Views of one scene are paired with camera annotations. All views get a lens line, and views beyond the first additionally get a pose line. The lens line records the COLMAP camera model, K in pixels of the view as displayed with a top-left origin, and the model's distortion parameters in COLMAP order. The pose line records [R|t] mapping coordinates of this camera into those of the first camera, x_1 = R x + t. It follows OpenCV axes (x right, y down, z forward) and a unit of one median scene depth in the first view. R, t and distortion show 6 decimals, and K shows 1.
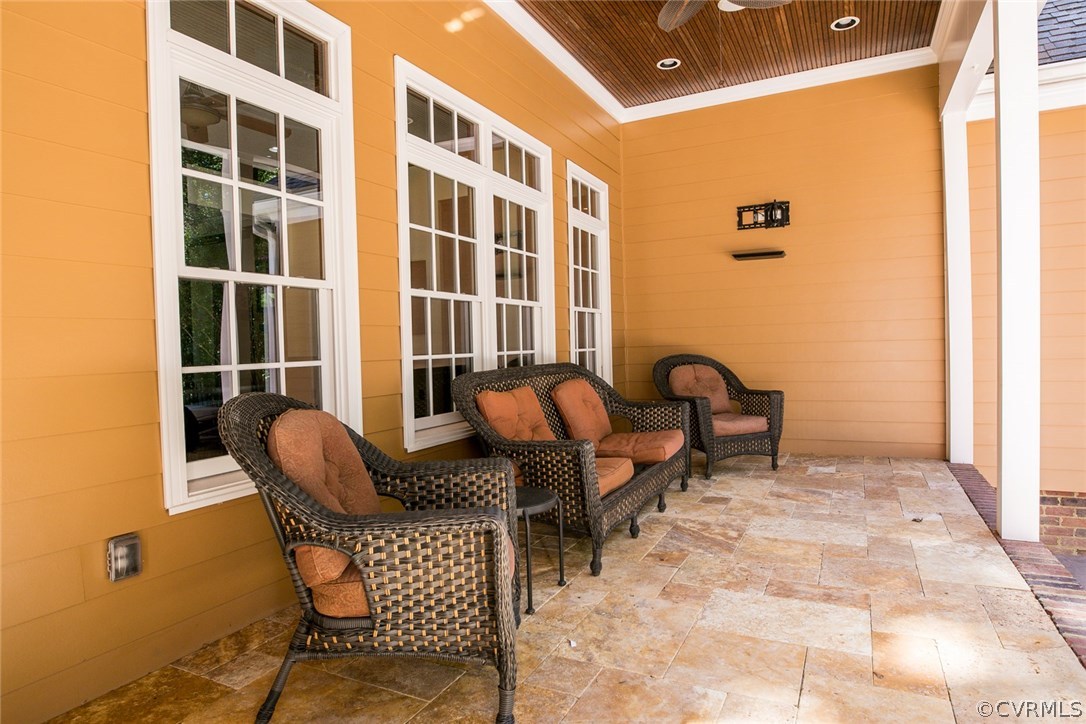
lens RADIAL K [[625.4, 0, 541.4], [0, 625.4, 363.3], [0, 0, 1]] dist [-0.013819, -0.001561]
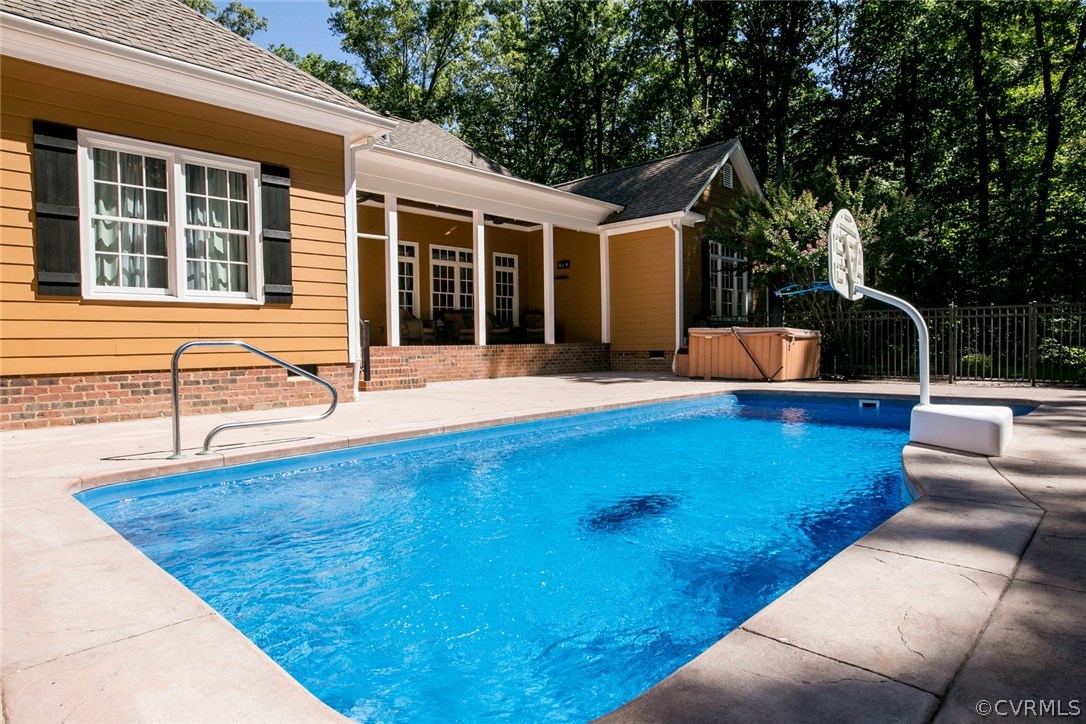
lens RADIAL K [[625.4, 0, 545.2], [0, 625.4, 361.4], [0, 0, 1]] dist [-0.013819, -0.001561]
pose [[0.953525, 0.023227, -0.300416, 1.813678], [-0.020044, 0.999706, 0.013674, 0.289922], [0.300645, -0.007017, 0.953710, -2.903654]]
